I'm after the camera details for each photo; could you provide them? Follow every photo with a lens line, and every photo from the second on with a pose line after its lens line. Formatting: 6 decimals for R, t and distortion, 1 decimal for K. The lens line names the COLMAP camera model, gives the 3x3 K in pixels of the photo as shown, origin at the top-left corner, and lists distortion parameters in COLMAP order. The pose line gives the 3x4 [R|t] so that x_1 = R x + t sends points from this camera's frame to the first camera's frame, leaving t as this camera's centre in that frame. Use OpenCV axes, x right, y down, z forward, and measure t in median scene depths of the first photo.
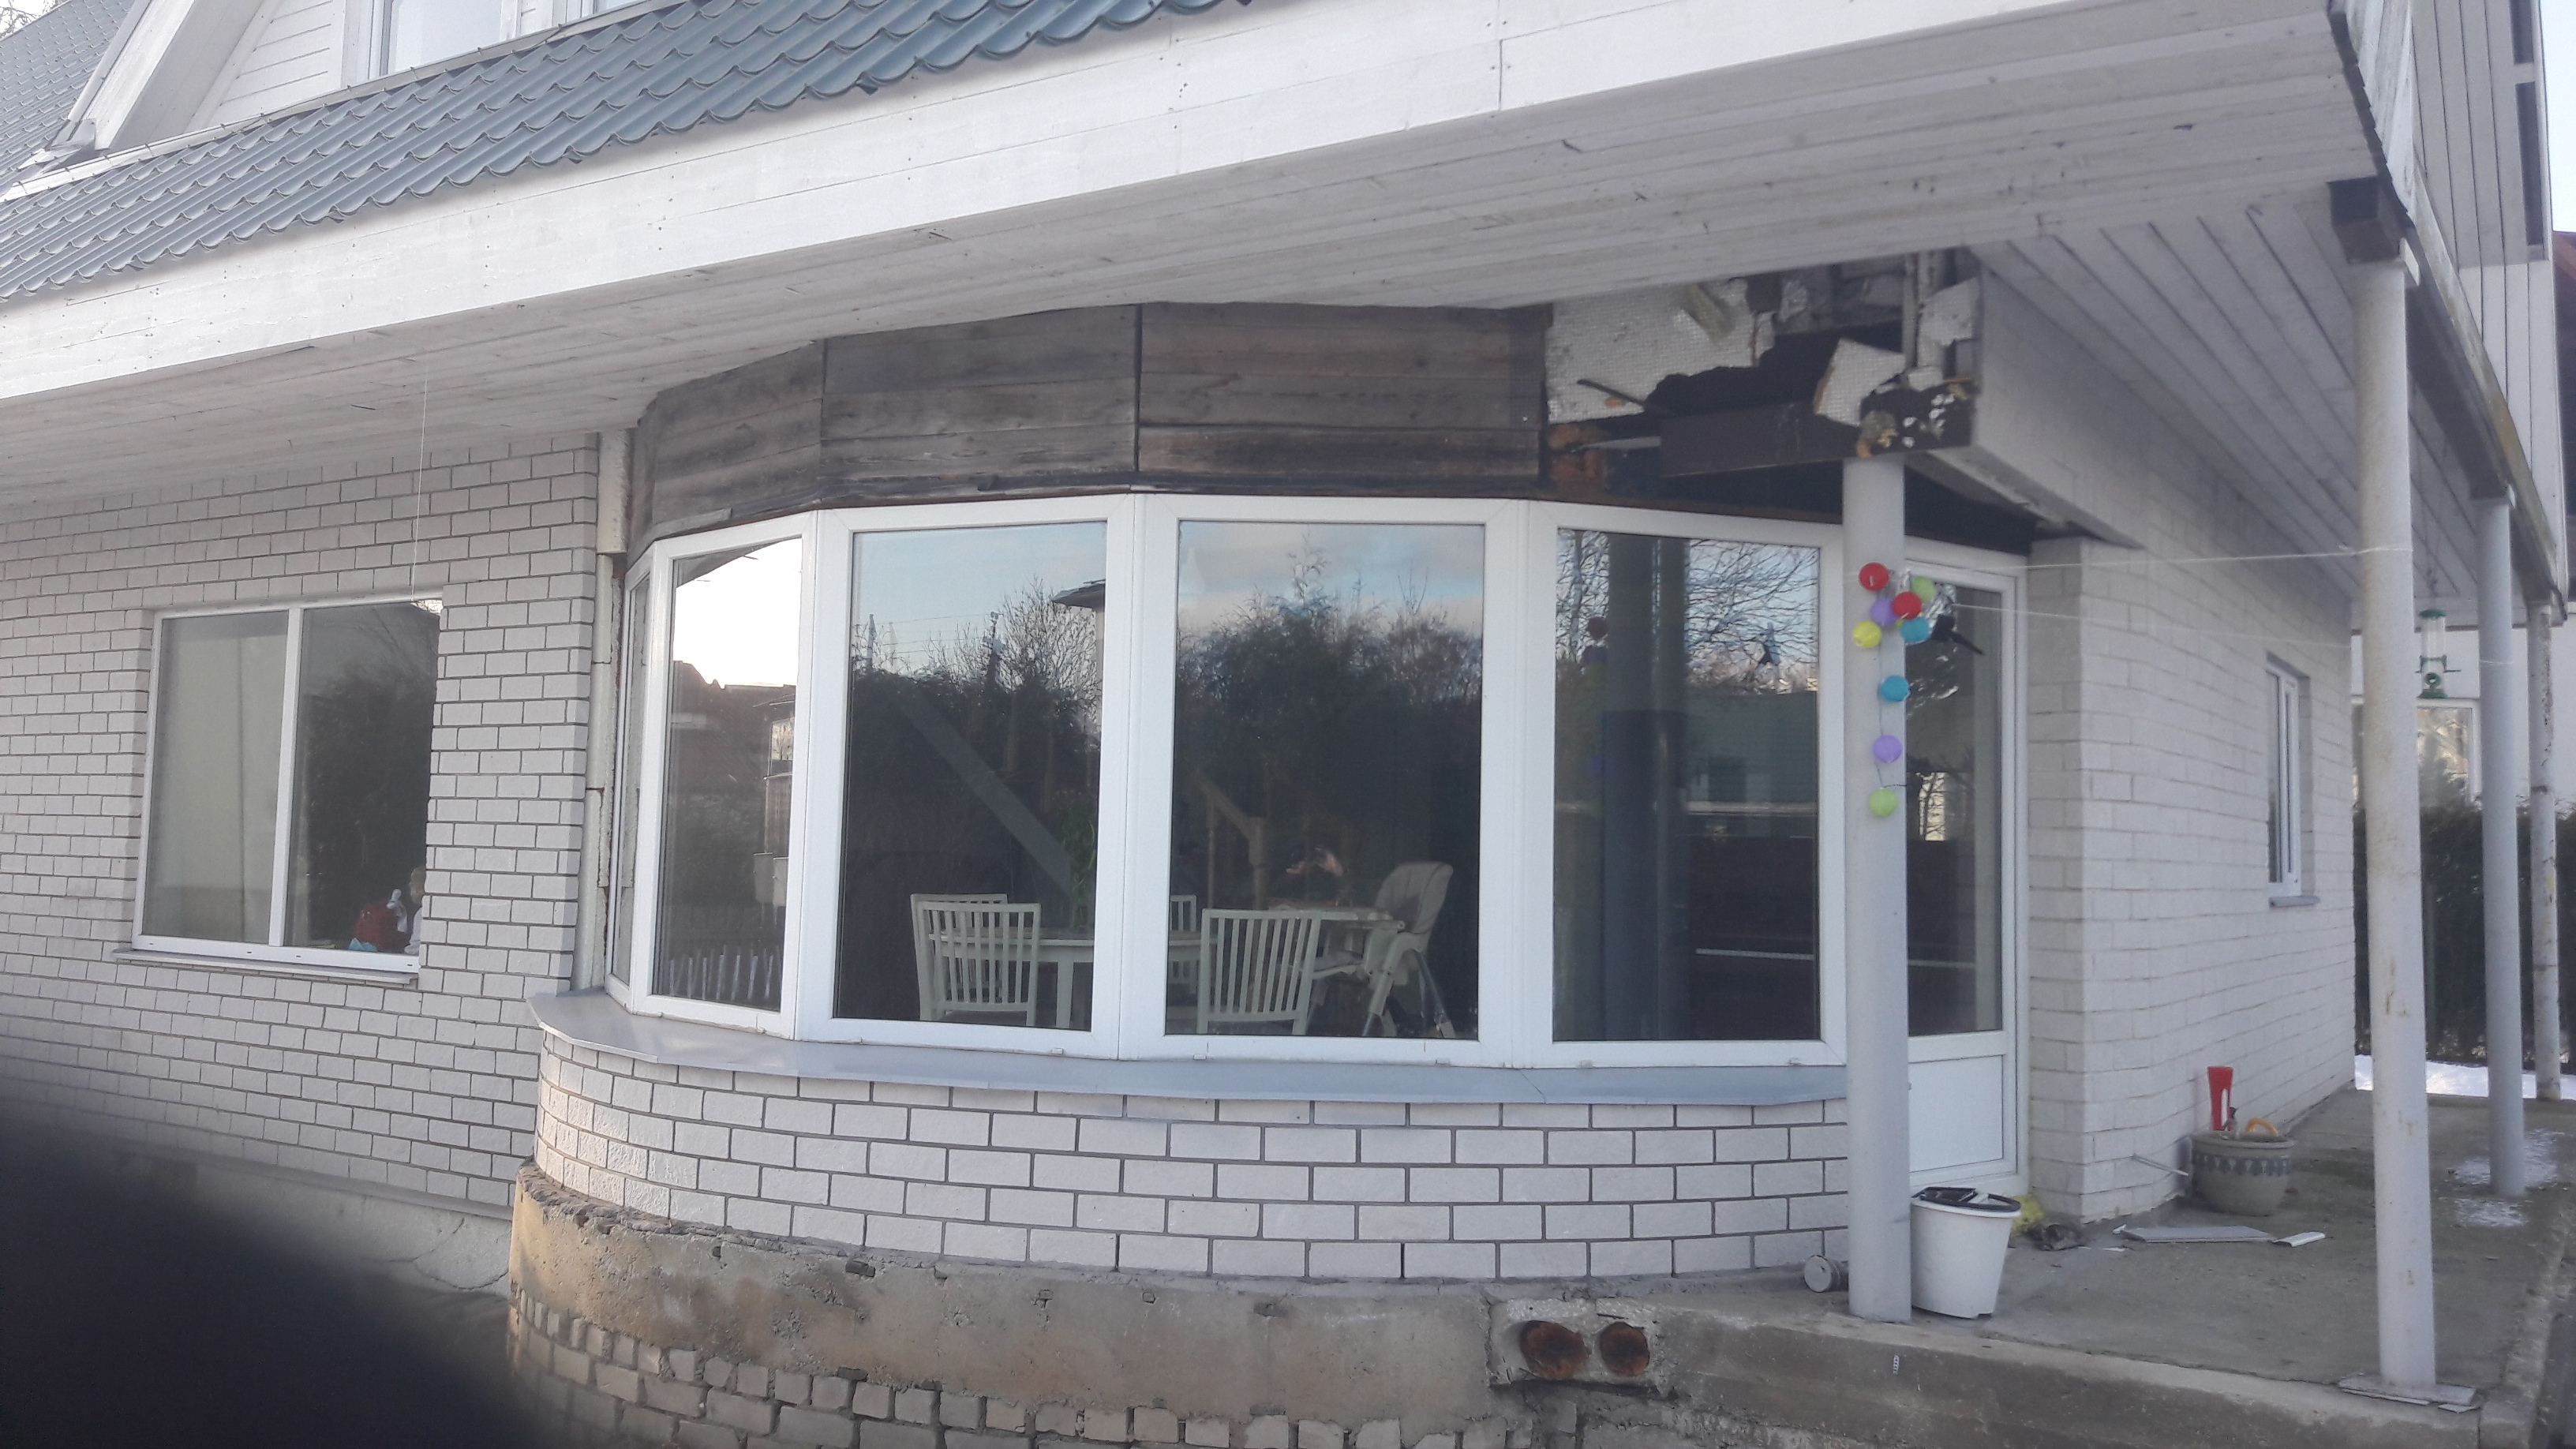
lens RADIAL K [[2096.8, 0, 1285.8], [0, 2096.8, 660.4], [0, 0, 1]] dist [0.058241, -0.128385]
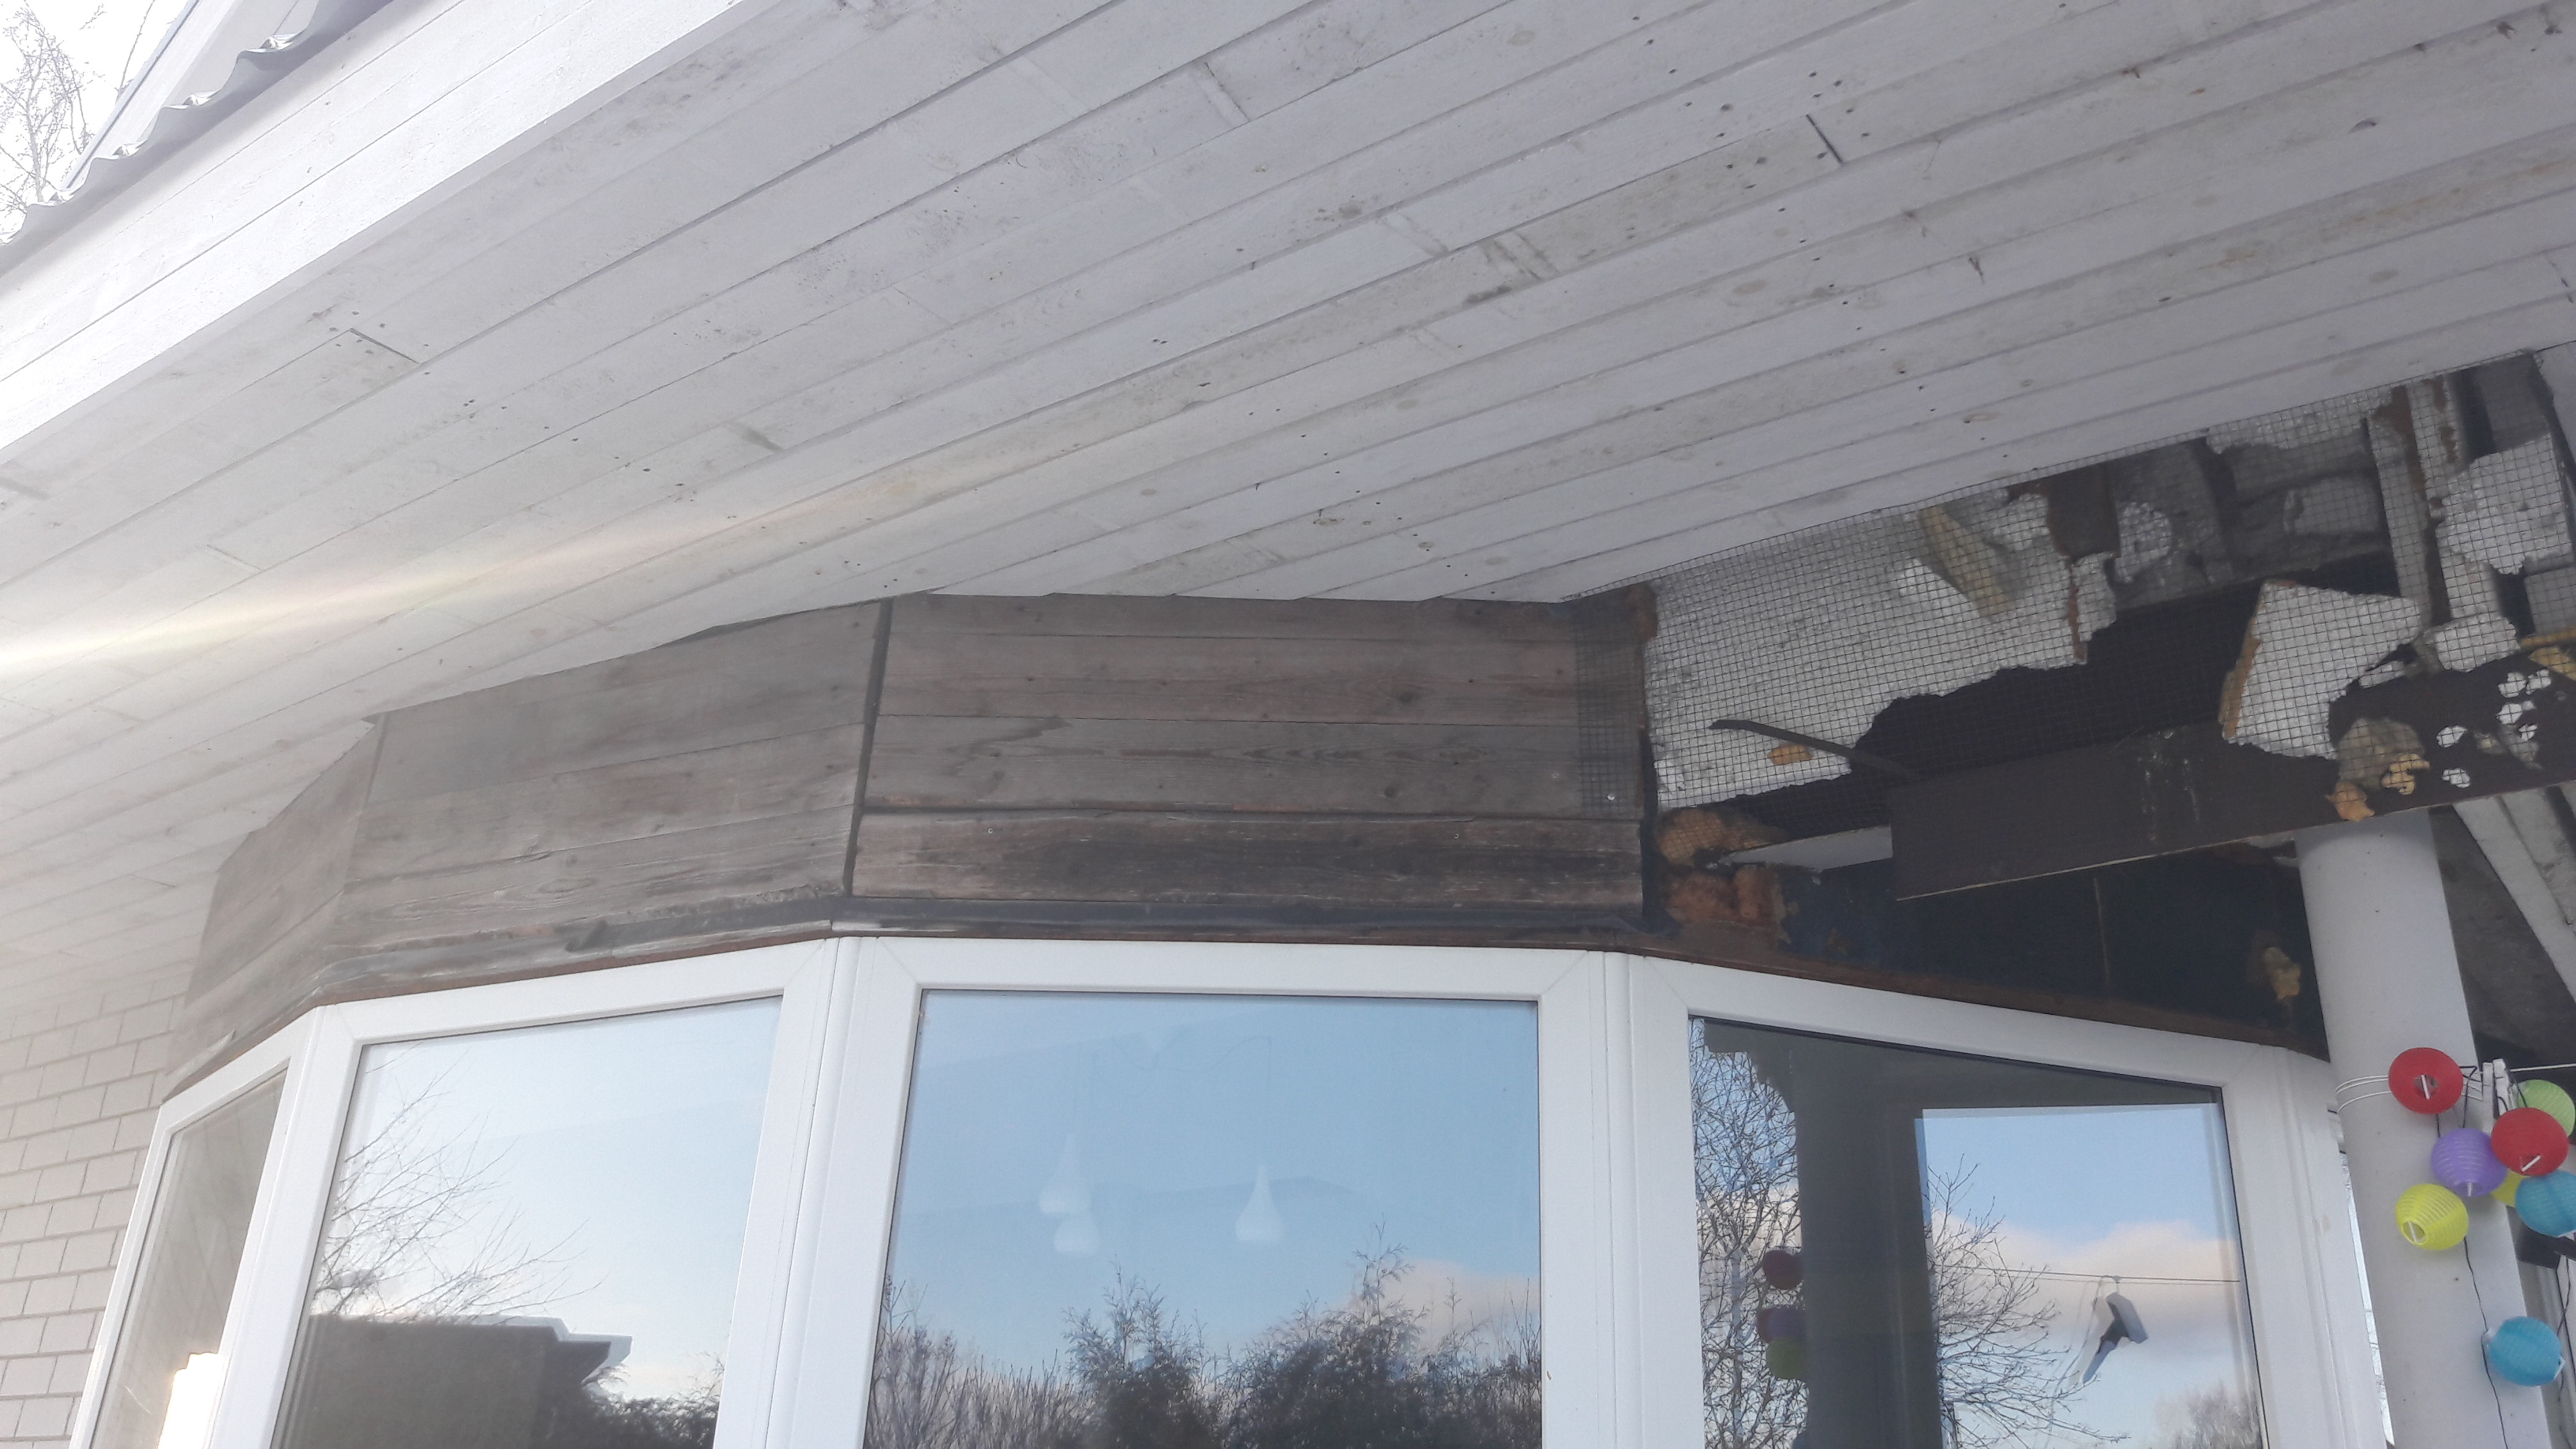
lens RADIAL K [[2096.8, 0, 1285.8], [0, 2096.8, 660.4], [0, 0, 1]] dist [0.058241, -0.128385]
pose [[0.998402, -0.001330, -0.056497, 0.063995], [-0.018595, 0.936320, -0.350655, 0.033369], [0.053366, 0.351145, 0.934799, 0.509559]]
